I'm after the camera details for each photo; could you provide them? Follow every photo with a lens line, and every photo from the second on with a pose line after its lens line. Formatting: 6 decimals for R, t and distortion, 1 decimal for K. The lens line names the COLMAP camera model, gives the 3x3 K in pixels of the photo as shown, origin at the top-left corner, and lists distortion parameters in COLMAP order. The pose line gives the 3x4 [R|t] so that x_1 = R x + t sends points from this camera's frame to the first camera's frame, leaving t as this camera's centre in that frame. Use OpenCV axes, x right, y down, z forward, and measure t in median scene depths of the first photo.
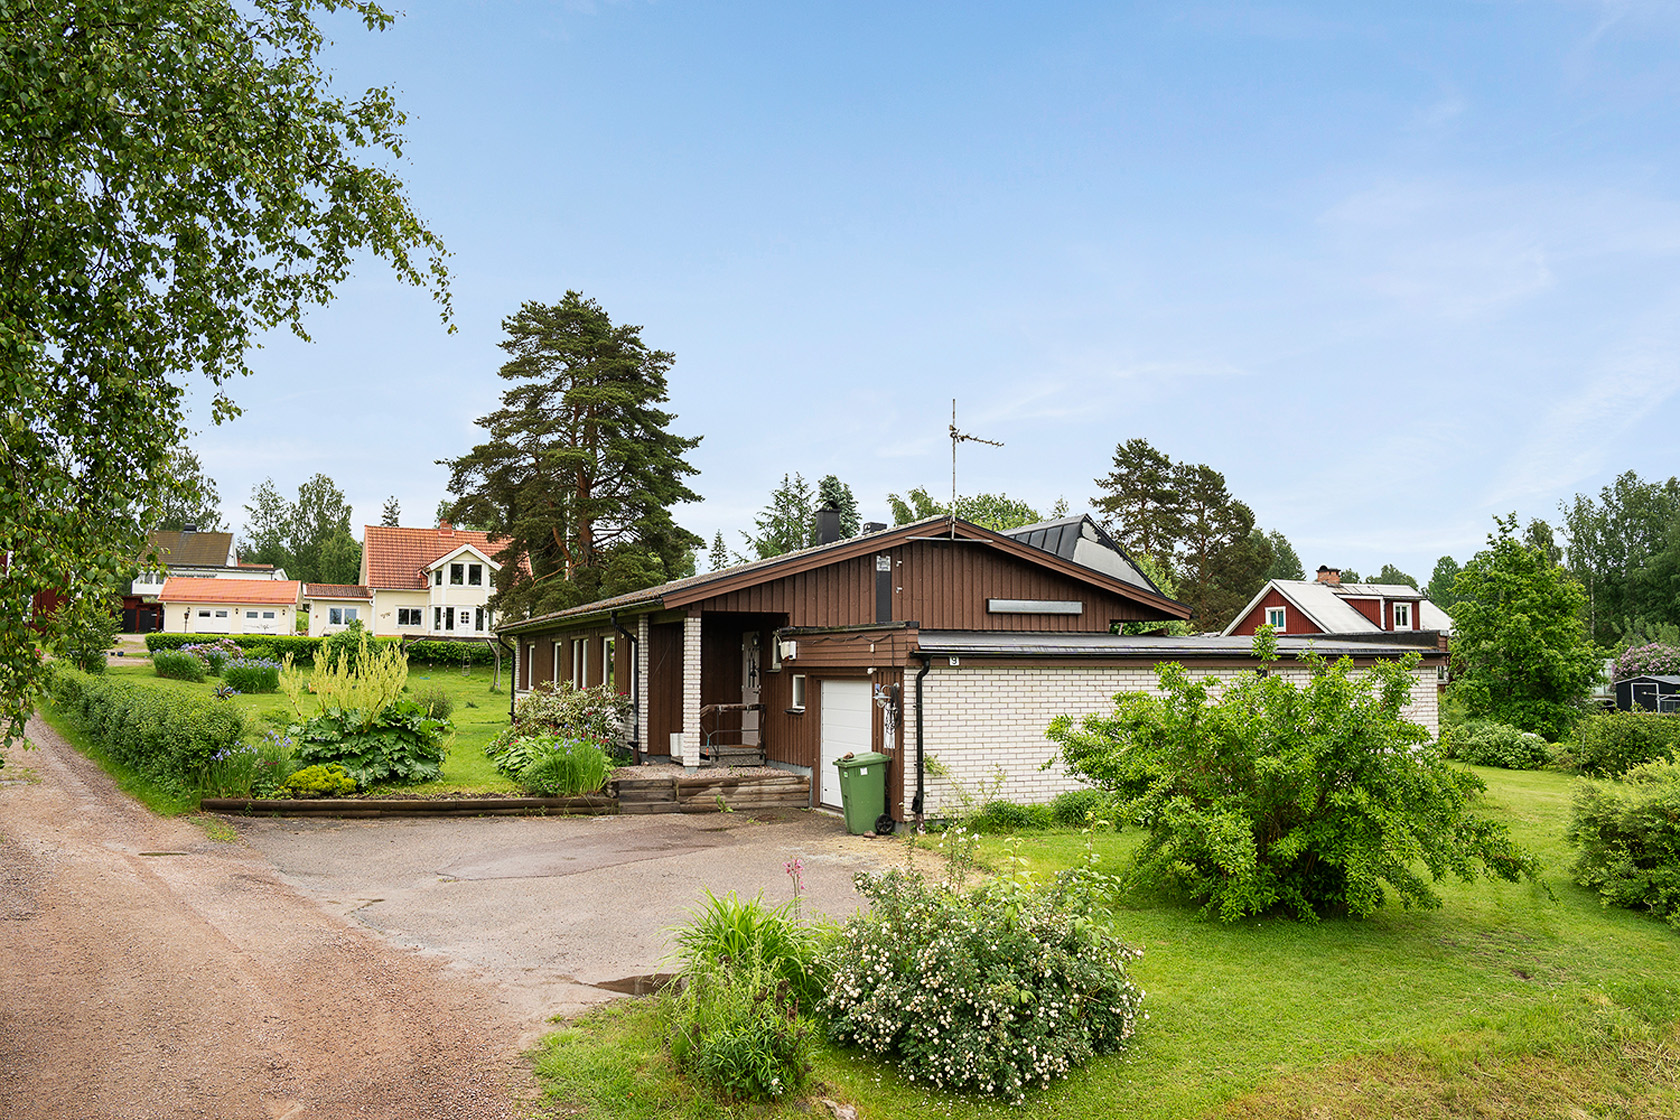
lens RADIAL K [[1190.3, 0, 836.5], [0, 1190.3, 559.8], [0, 0, 1]] dist [-0.067239, -0.002467]
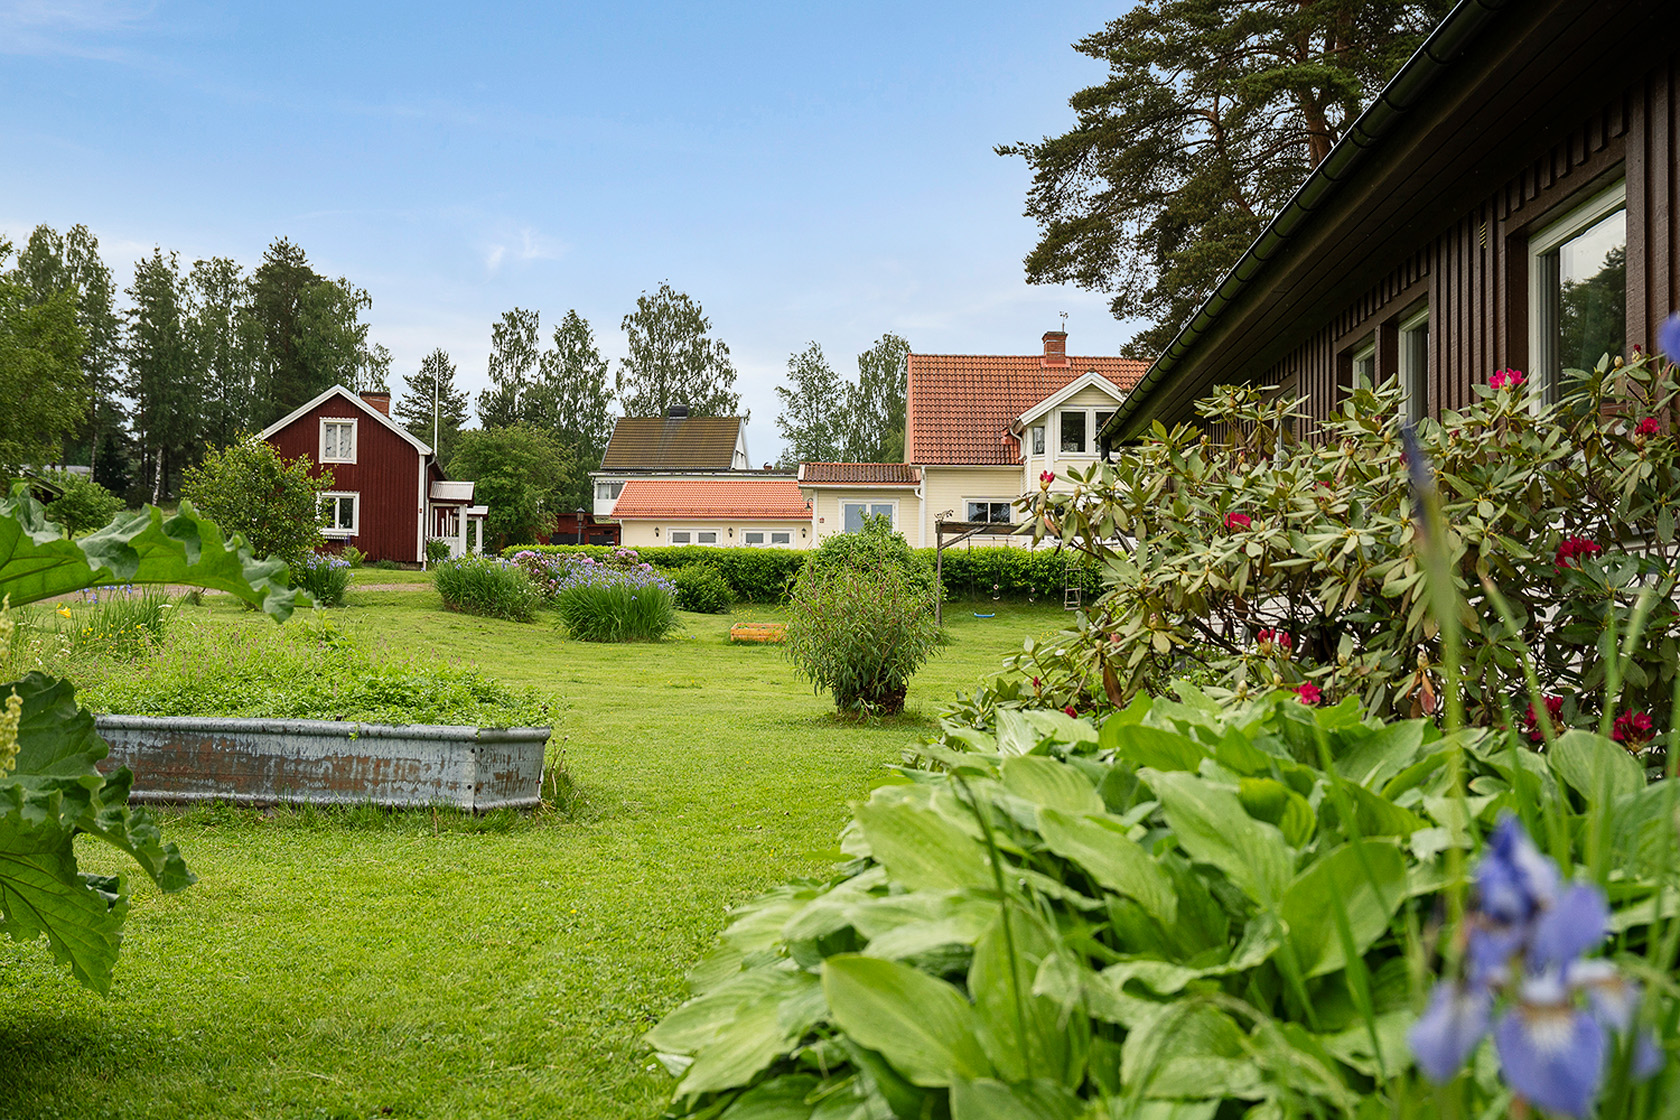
lens RADIAL K [[1869.3, 0, 839.4], [0, 1869.3, 564.2], [0, 0, 1]] dist [0.028665, 0.000000]
pose [[0.897000, -0.016233, -0.441732, -0.039641], [0.037205, 0.998552, 0.038854, 0.024890], [0.440461, -0.051286, 0.896305, 0.163309]]
